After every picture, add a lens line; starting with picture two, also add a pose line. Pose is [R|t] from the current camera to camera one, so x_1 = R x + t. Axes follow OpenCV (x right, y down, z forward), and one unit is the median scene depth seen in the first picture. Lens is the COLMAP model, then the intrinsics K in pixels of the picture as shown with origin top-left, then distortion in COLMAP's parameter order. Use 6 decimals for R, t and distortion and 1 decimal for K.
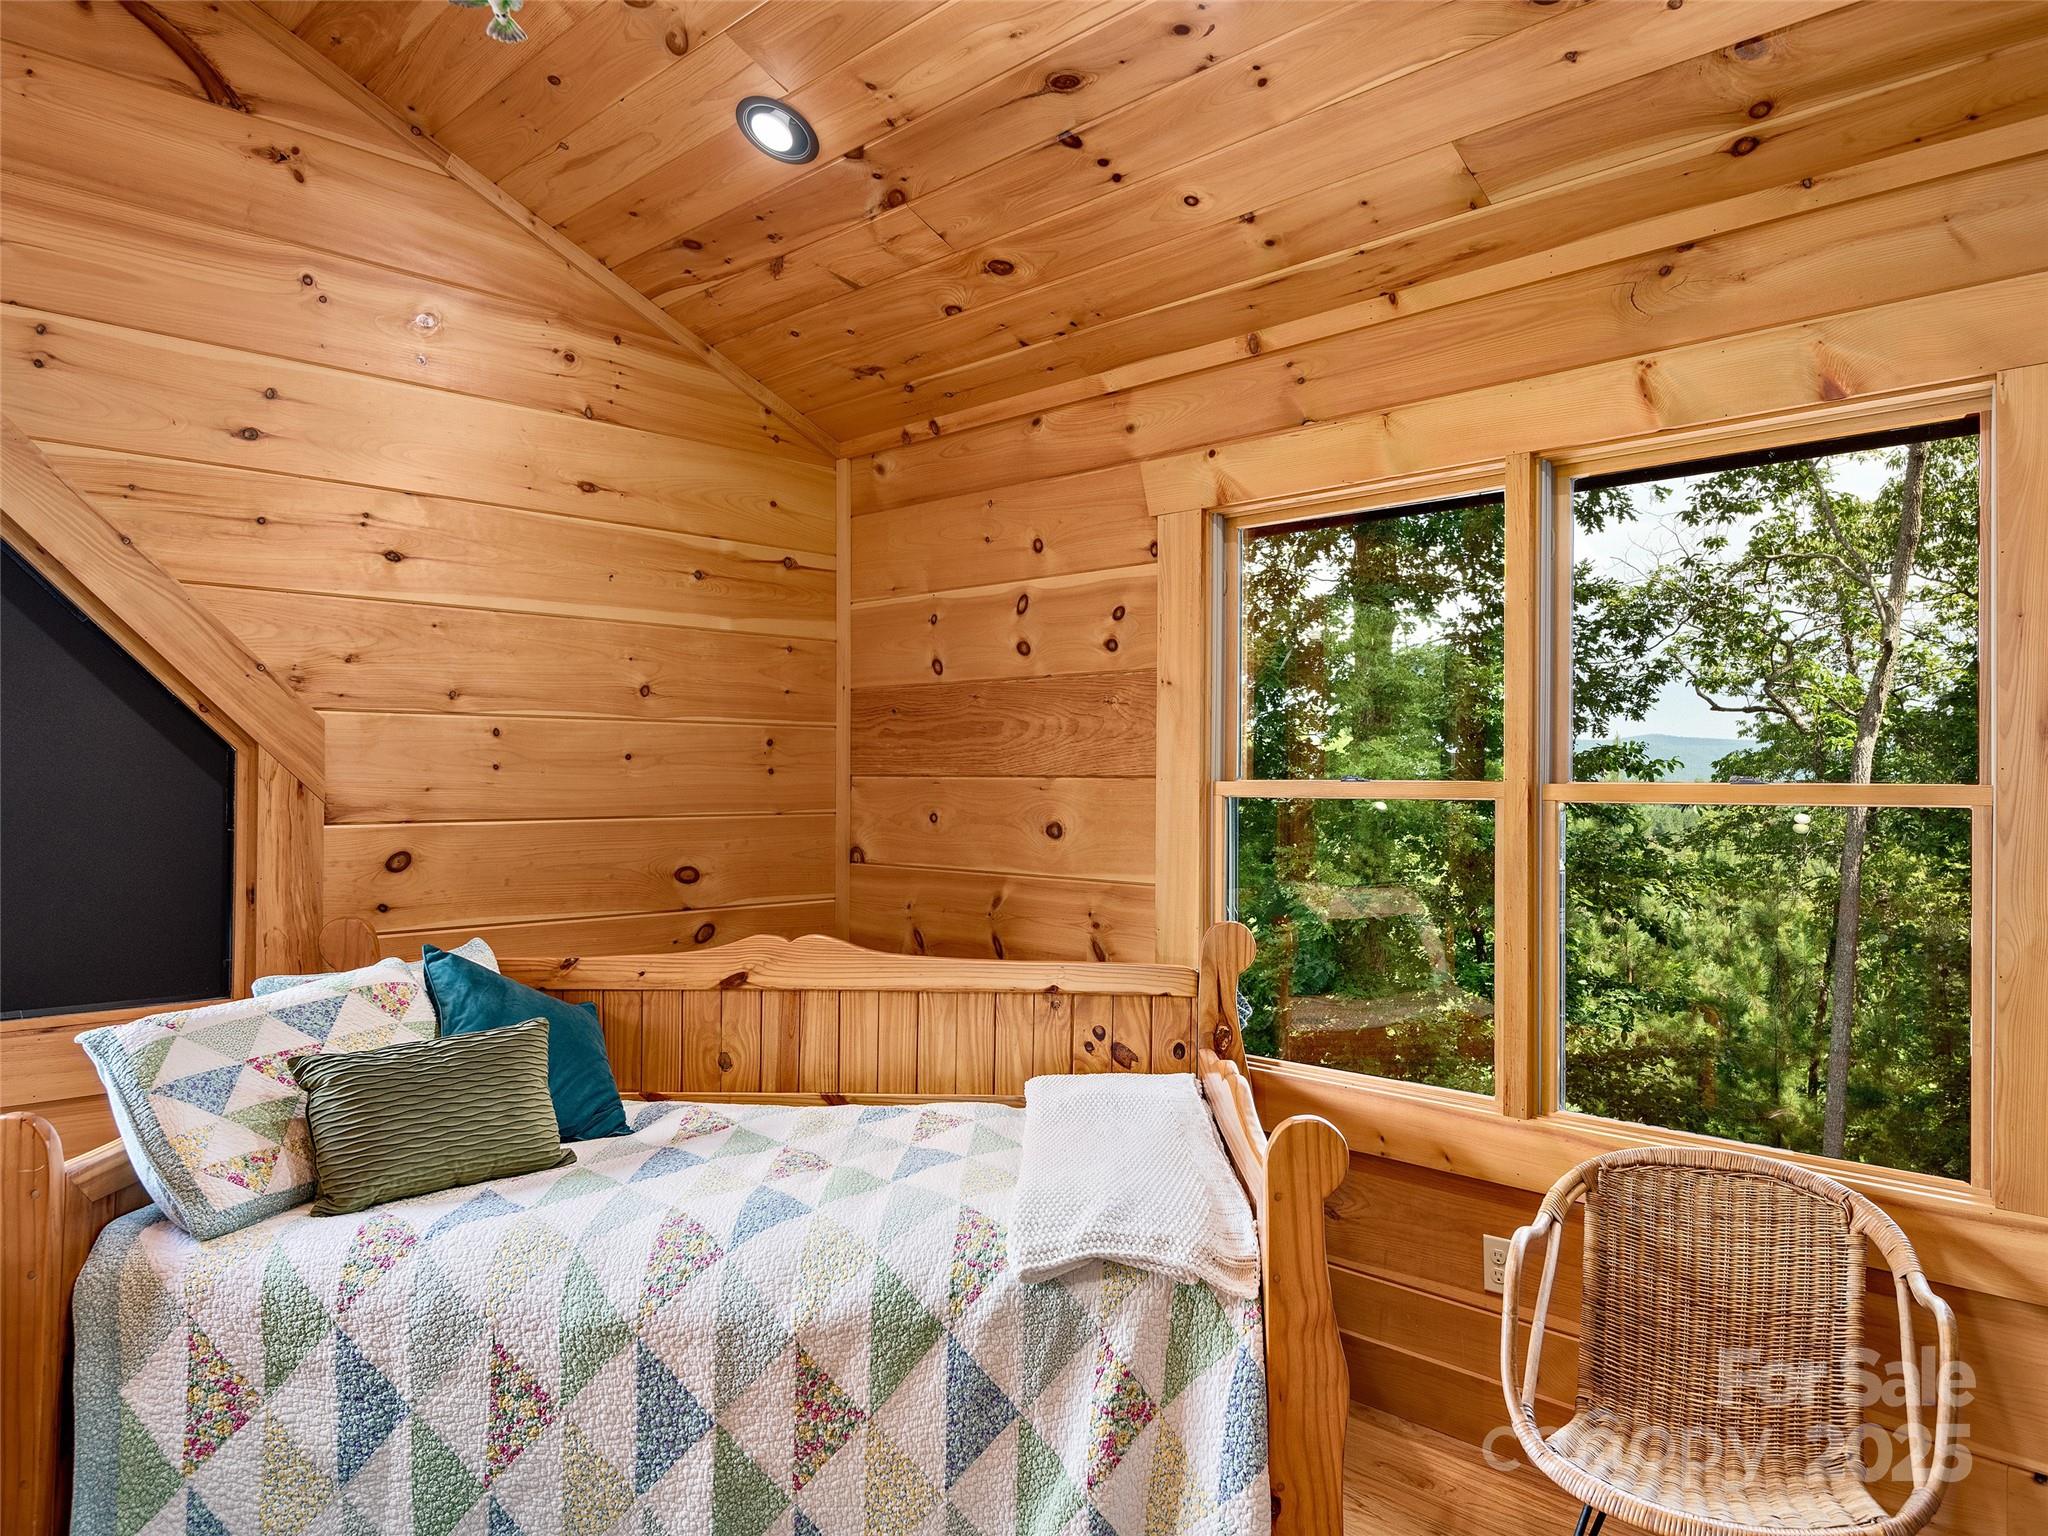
lens RADIAL K [[1359.1, 0, 1077.7], [0, 1359.1, 769.4], [0, 0, 1]] dist [0.006179, -0.006700]
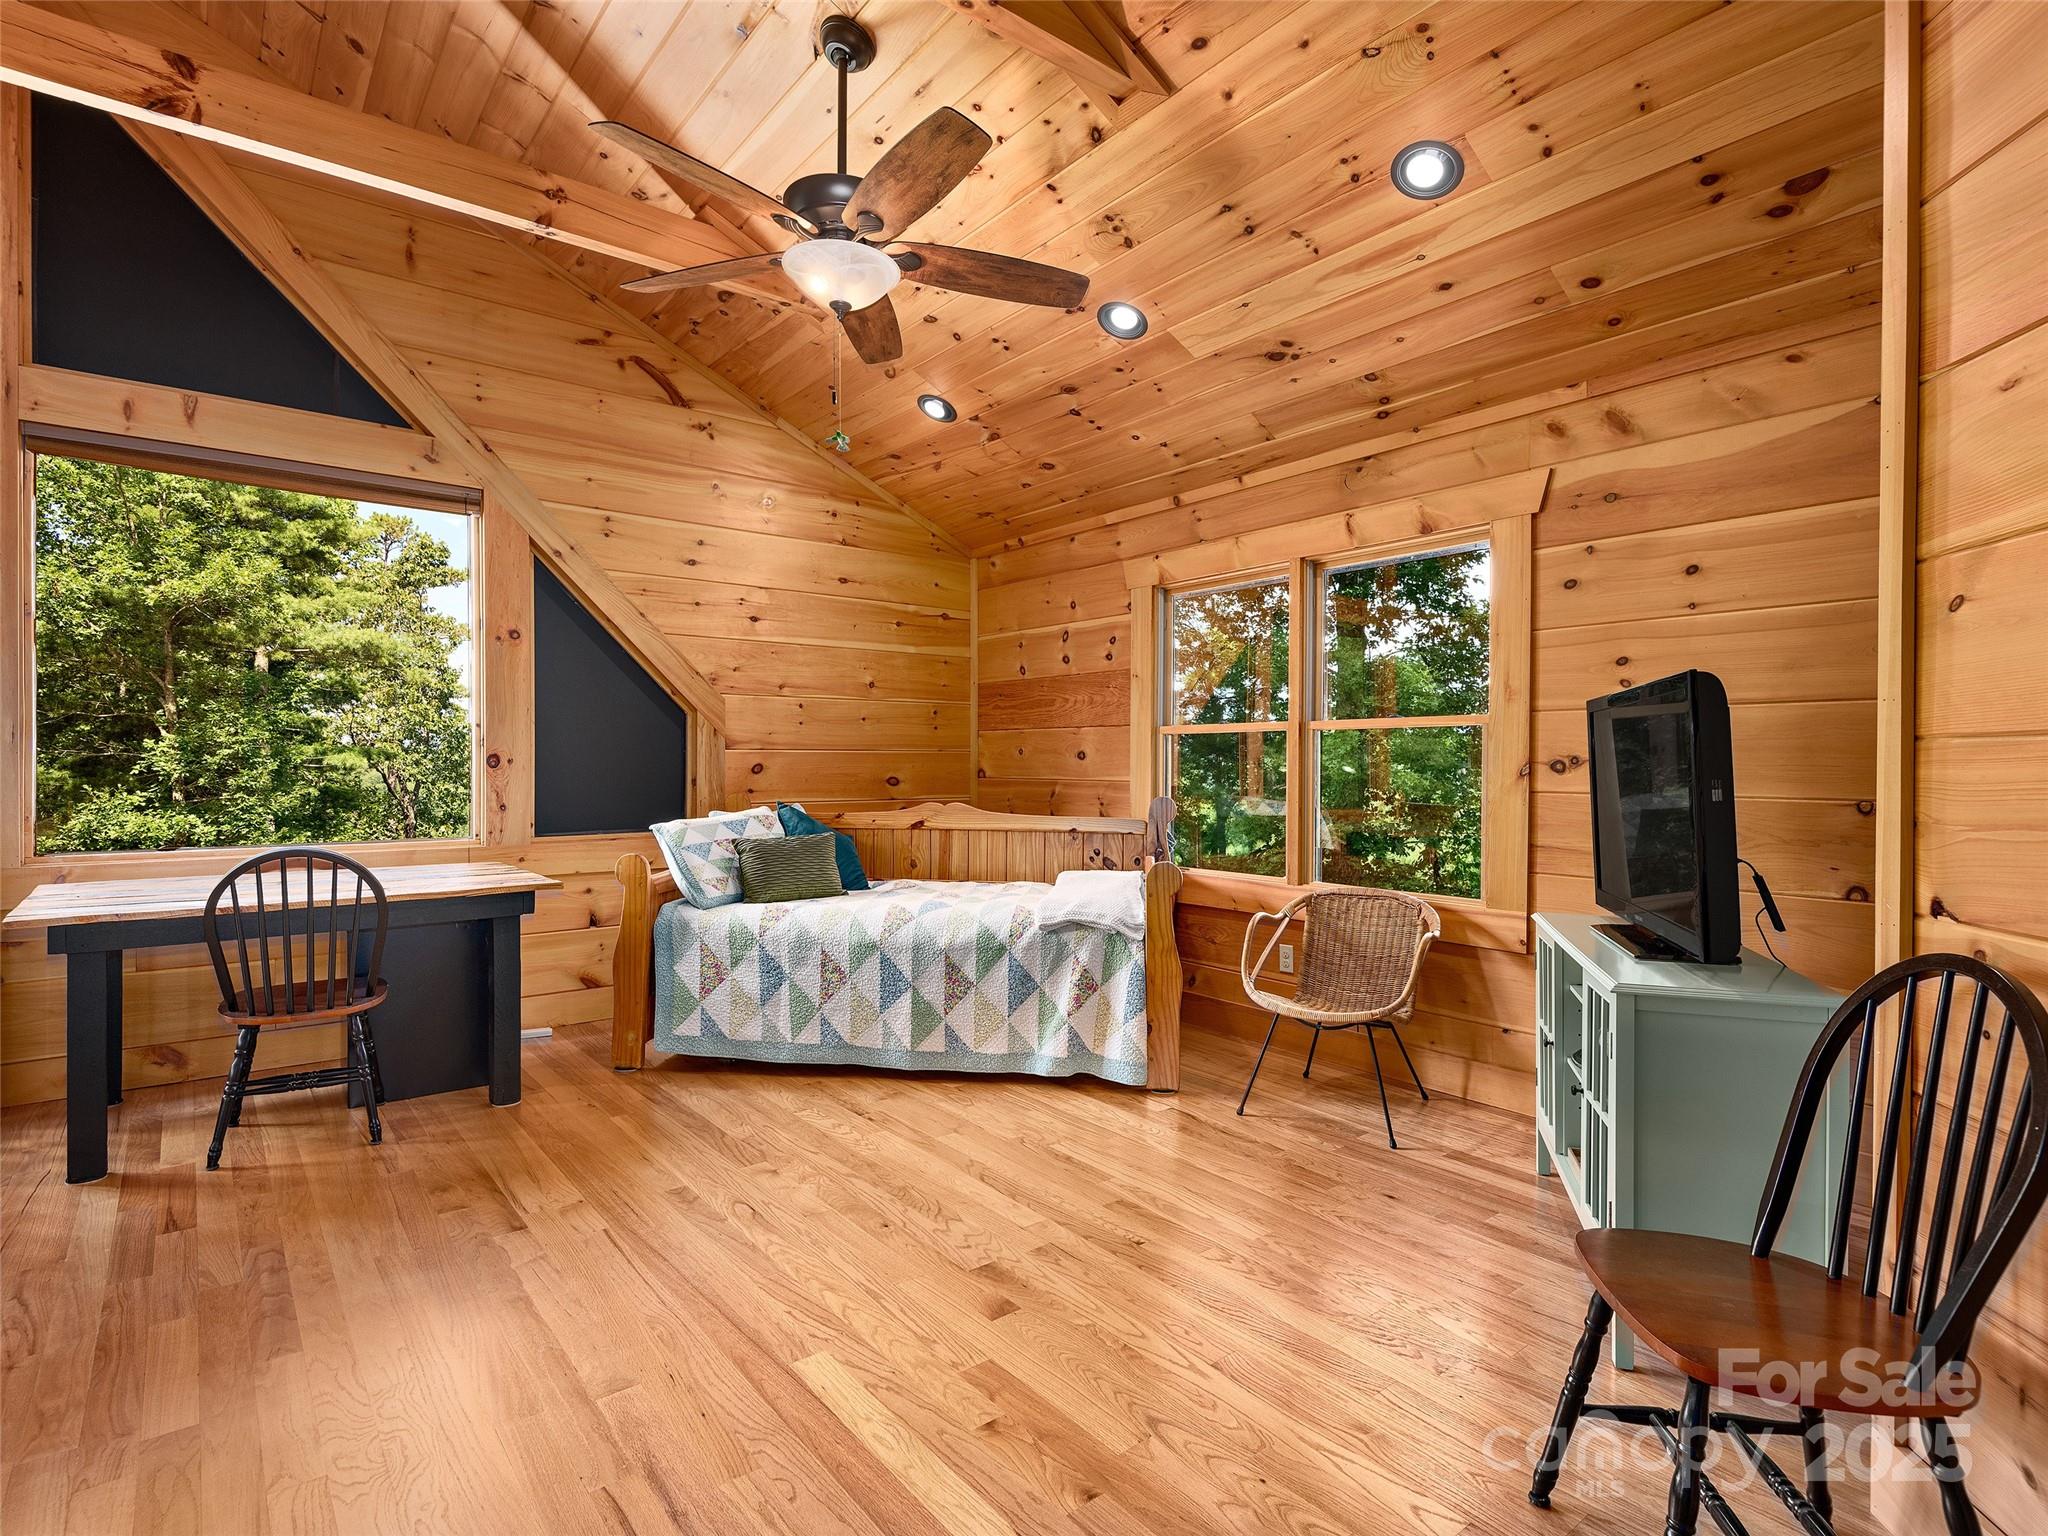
lens RADIAL K [[1036.3, 0, 1024.0], [0, 1036.3, 768.0], [0, 0, 1]] dist [0.023257, -0.016131]
pose [[0.990231, -0.000939, -0.139436, 0.123583], [0.002225, 0.999956, 0.009067, 0.057727], [0.139422, -0.009289, 0.990190, -0.523102]]
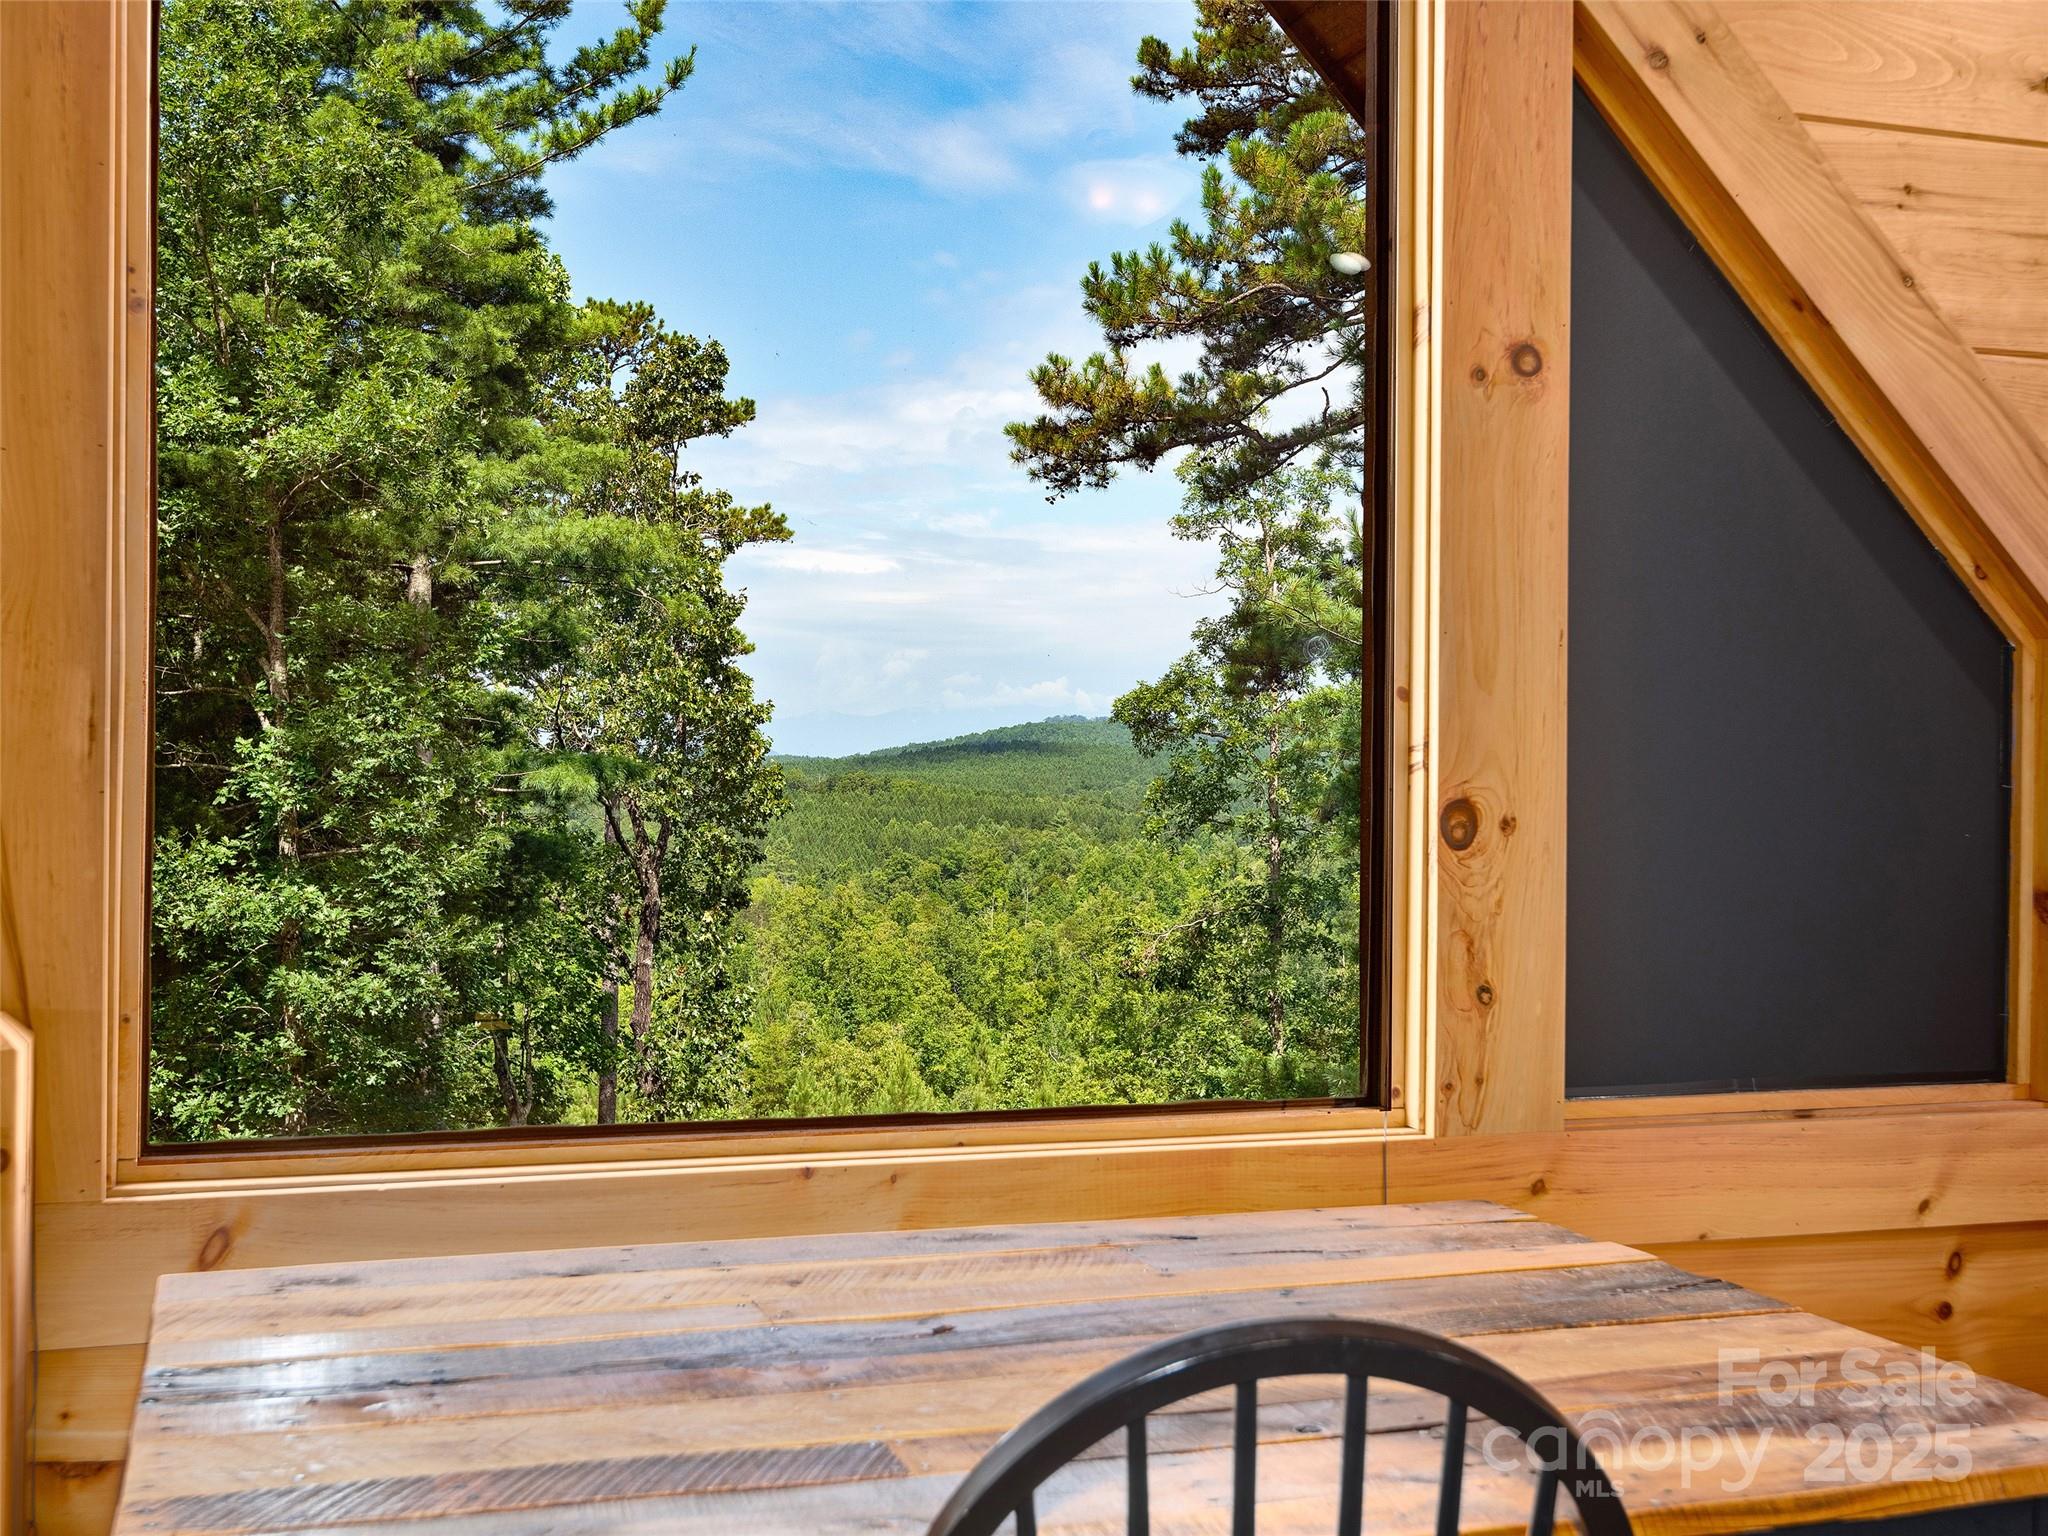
lens RADIAL K [[2210.4, 0, 1024.0], [0, 2210.4, 768.0], [0, 0, 1]] dist [0.017607, 0.008144]
pose [[0.883463, 0.001811, -0.468497, -0.553944], [-0.004198, 0.999983, -0.004051, 0.042696], [0.468481, 0.005545, 0.883456, -0.015280]]
